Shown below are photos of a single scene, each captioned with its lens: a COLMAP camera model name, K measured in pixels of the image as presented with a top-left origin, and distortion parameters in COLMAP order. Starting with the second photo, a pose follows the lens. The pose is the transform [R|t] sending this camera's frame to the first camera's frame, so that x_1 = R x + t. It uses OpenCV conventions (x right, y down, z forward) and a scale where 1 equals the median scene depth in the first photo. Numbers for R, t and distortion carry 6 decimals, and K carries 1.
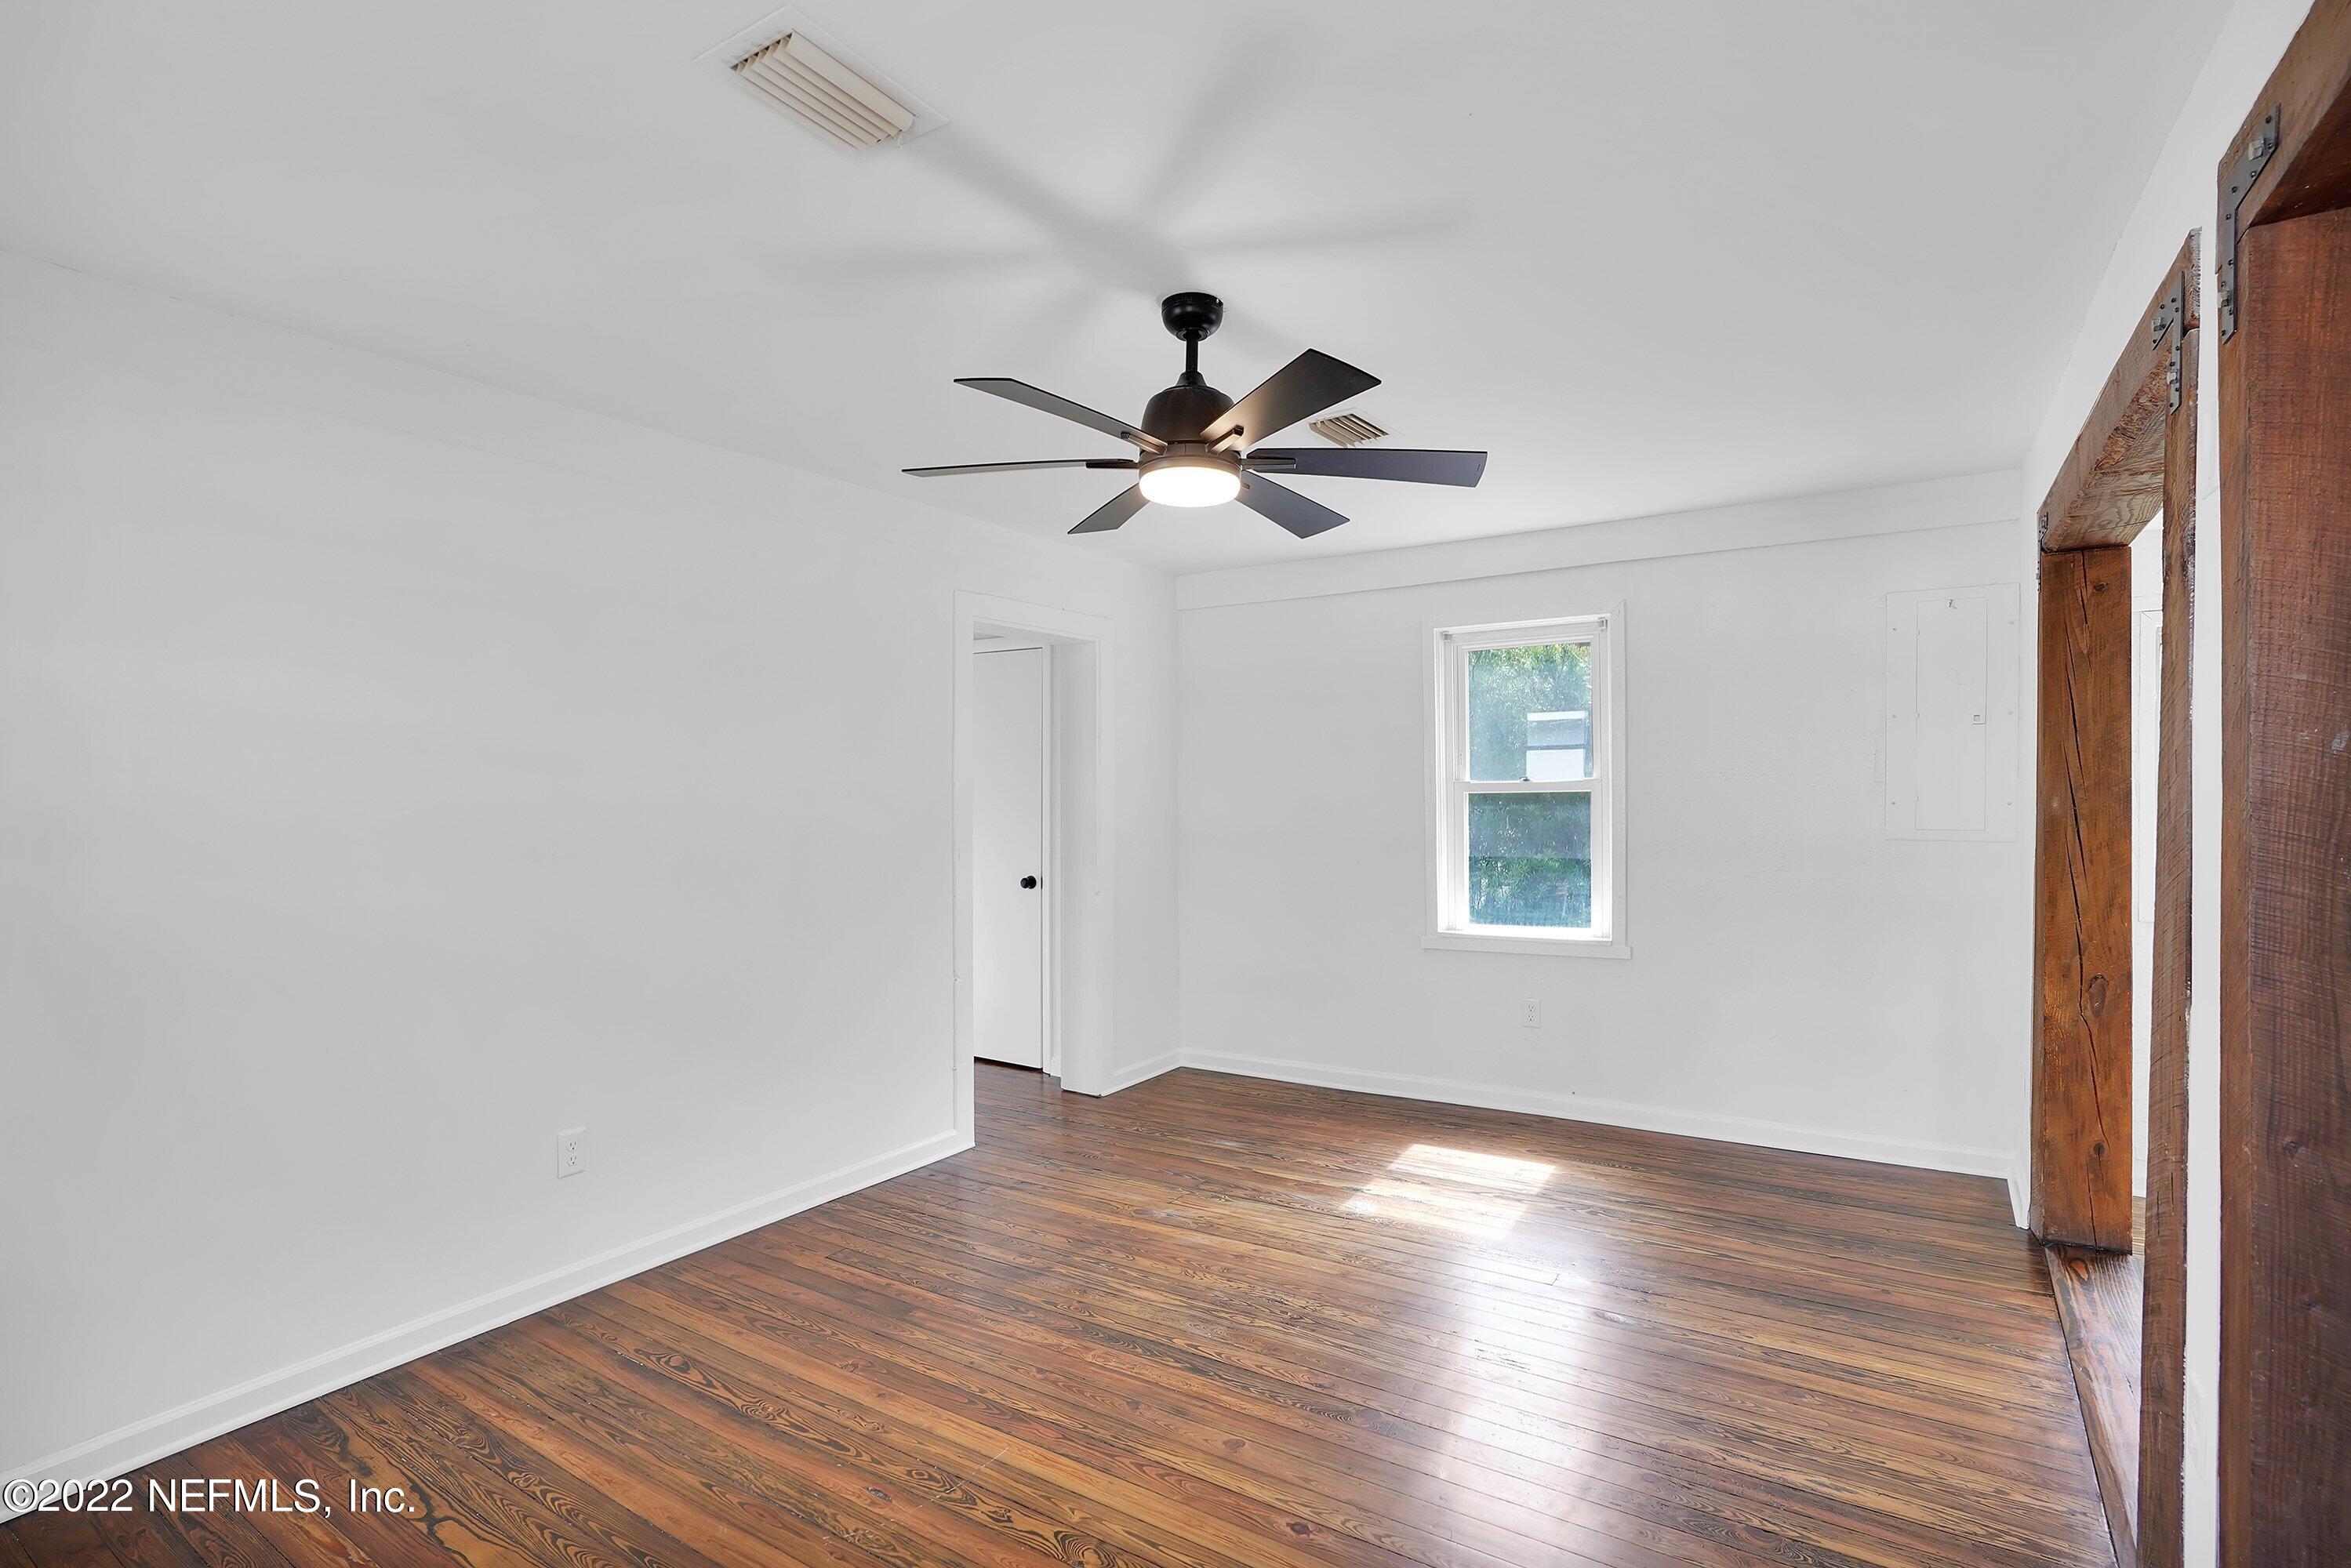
lens RADIAL K [[1138.6, 0, 1194.1], [0, 1138.6, 791.9], [0, 0, 1]] dist [-0.041303, 0.013995]
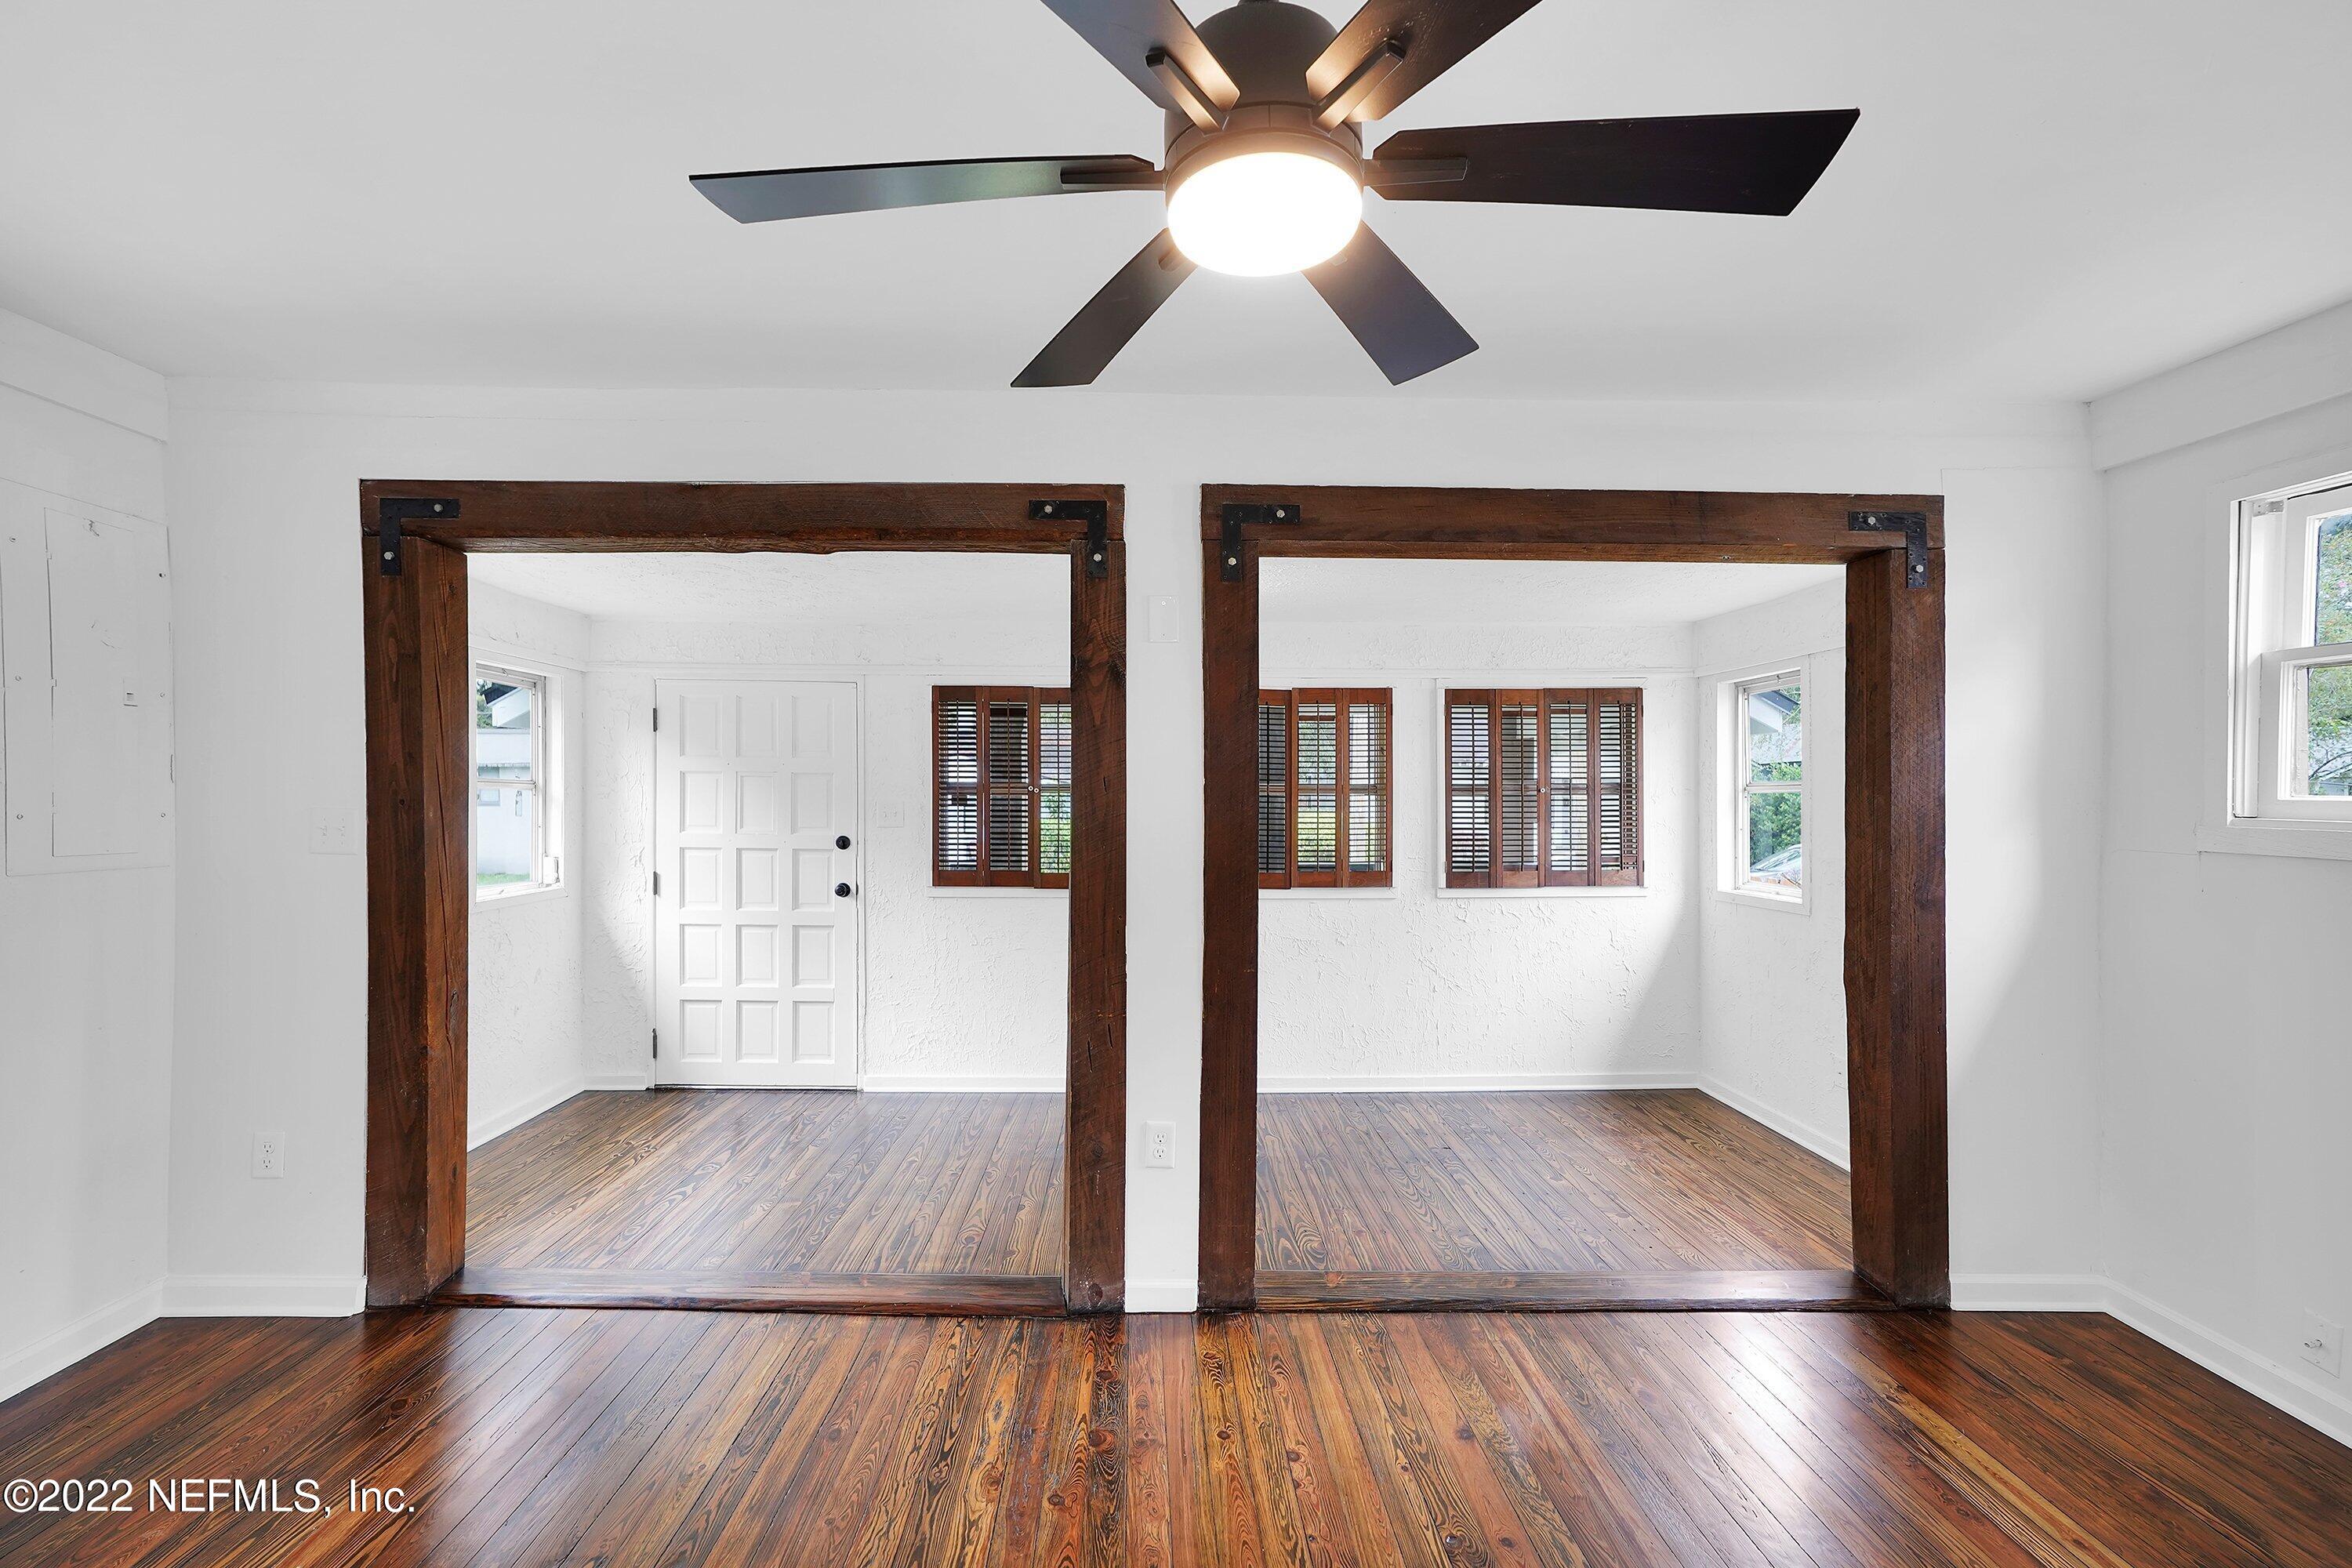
lens RADIAL K [[1077.9, 0, 1170.1], [0, 1077.9, 774.8], [0, 0, 1]] dist [-0.052131, 0.019506]
pose [[-0.554399, 0.024922, 0.831878, -0.294980], [0.002209, 0.999592, -0.028474, 0.004295], [-0.832248, -0.013948, -0.554228, 0.980192]]
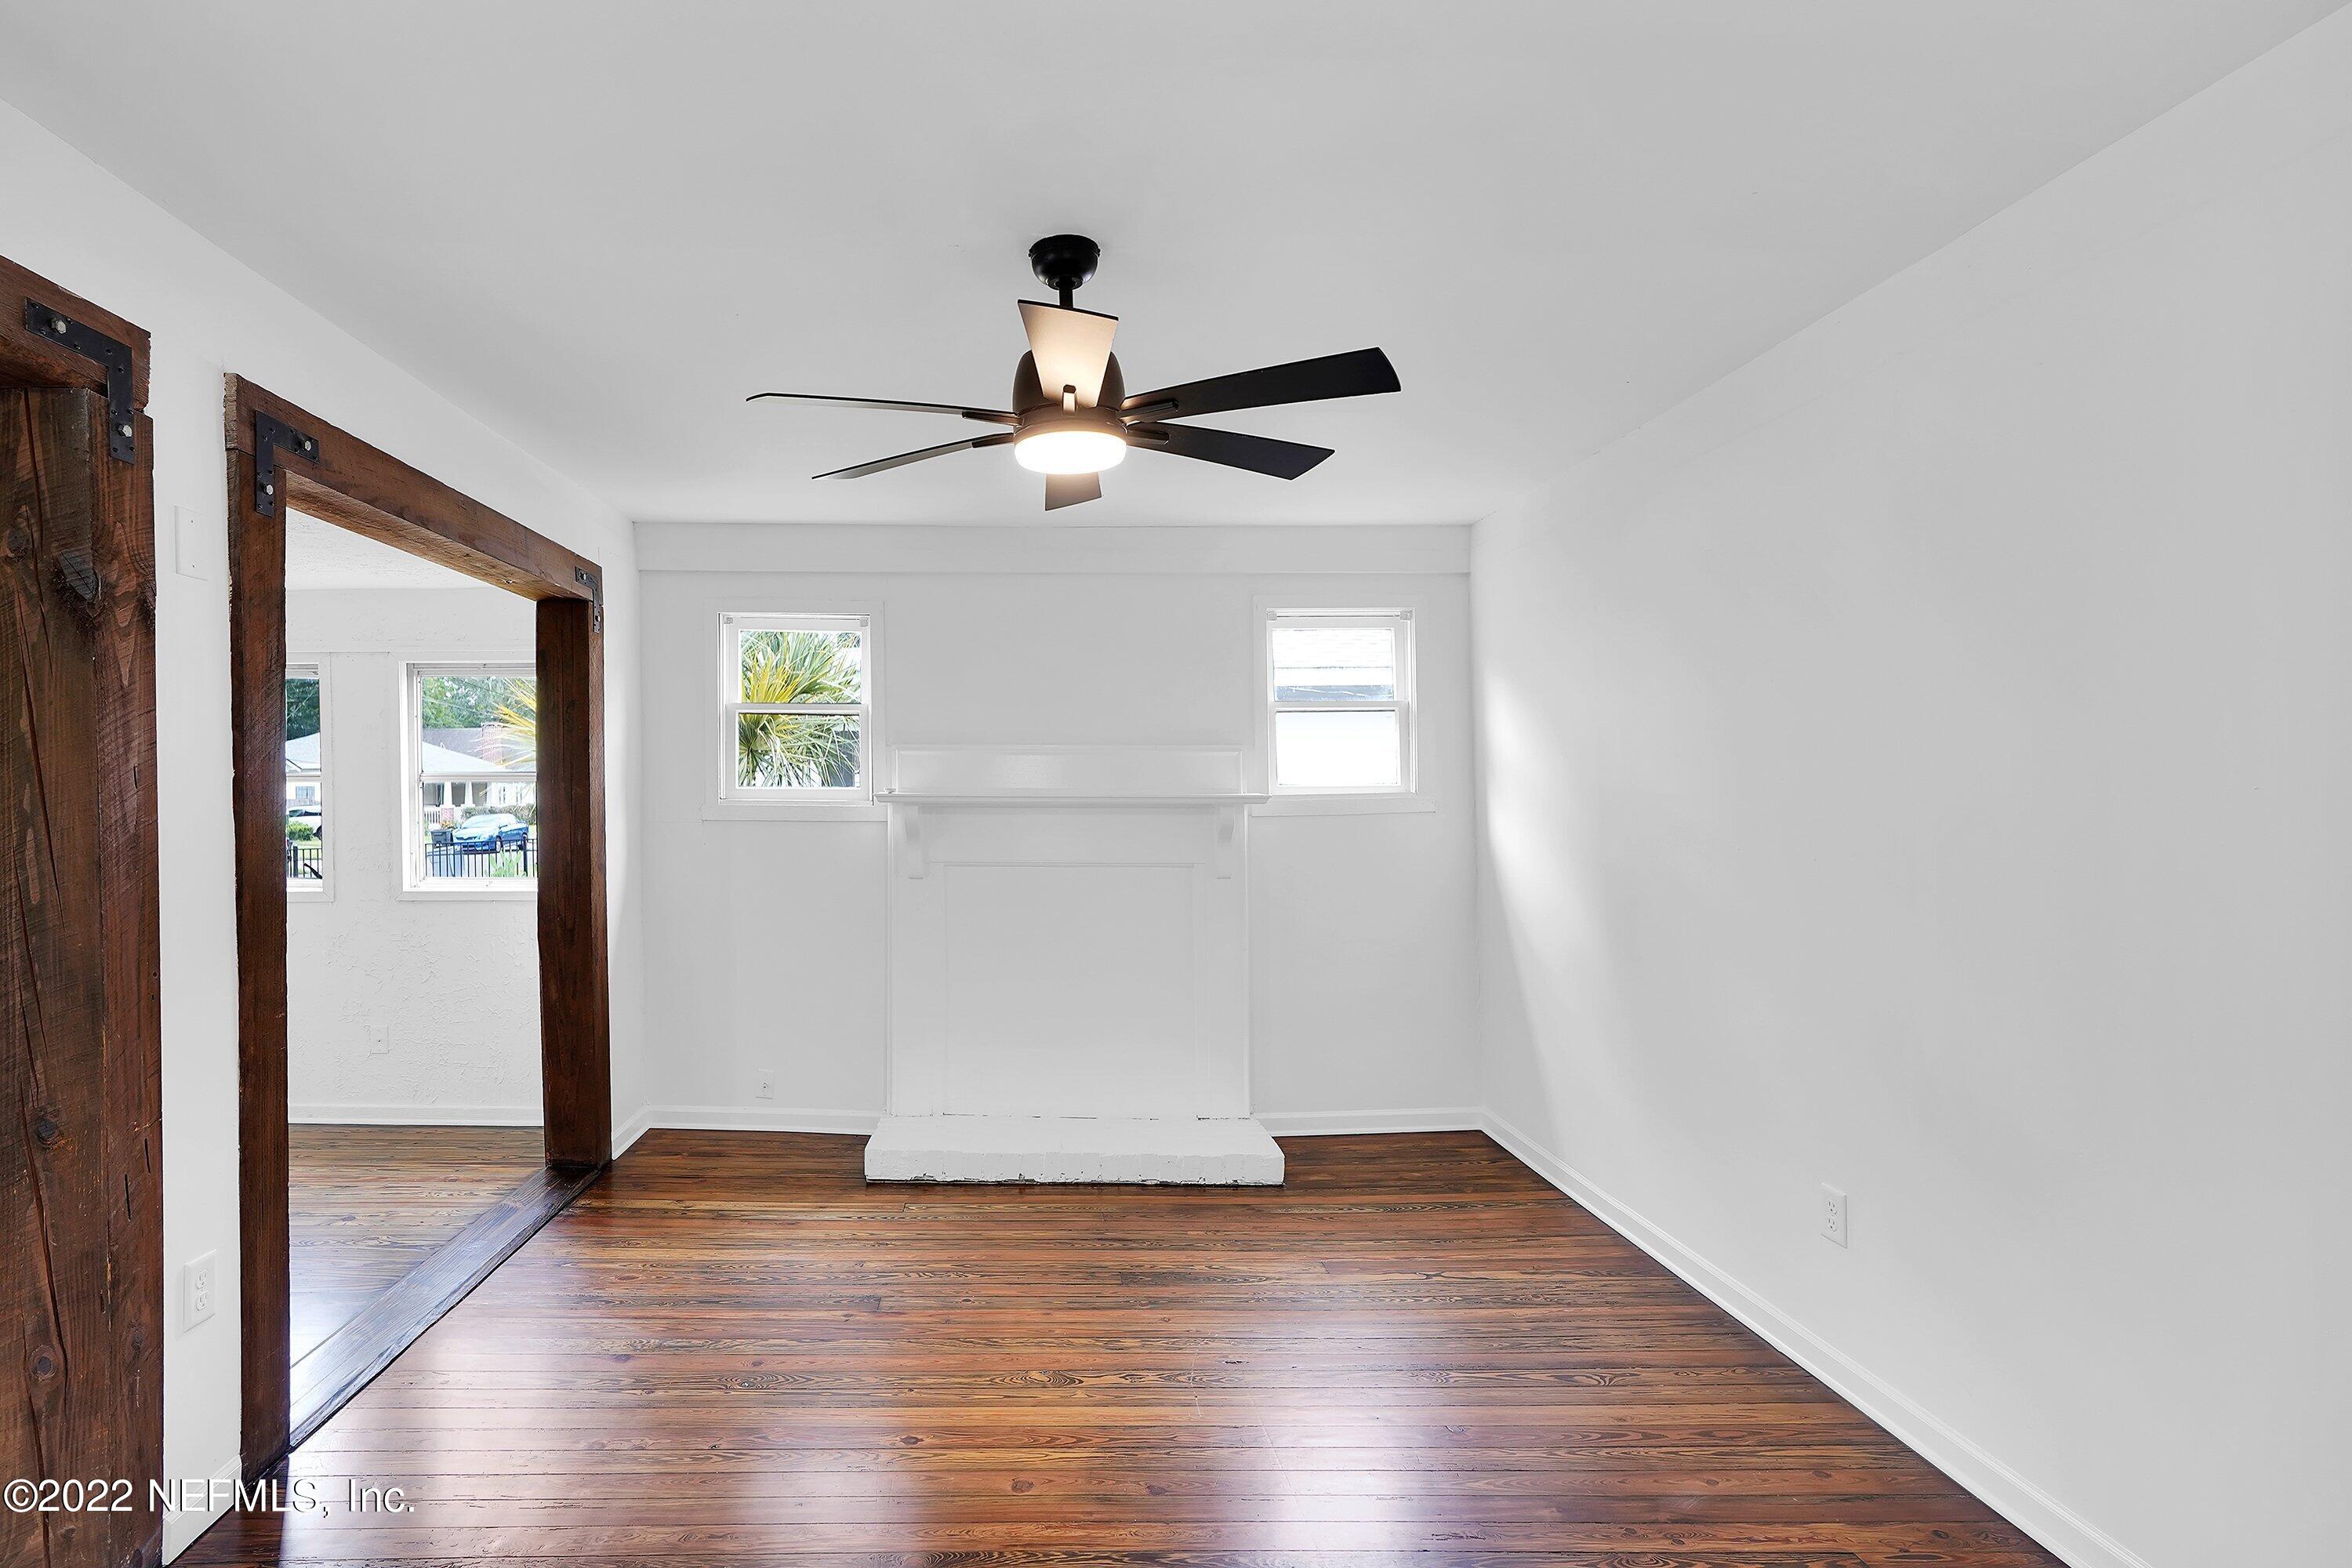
lens RADIAL K [[1139.2, 0, 1030.1], [0, 1139.2, 761.7], [0, 0, 1]] dist [-0.041303, 0.013995]
pose [[-0.837653, -0.002110, -0.546198, 0.396473], [0.005735, 0.999903, -0.012657, -0.013403], [0.546172, -0.013735, -0.837560, 1.304521]]
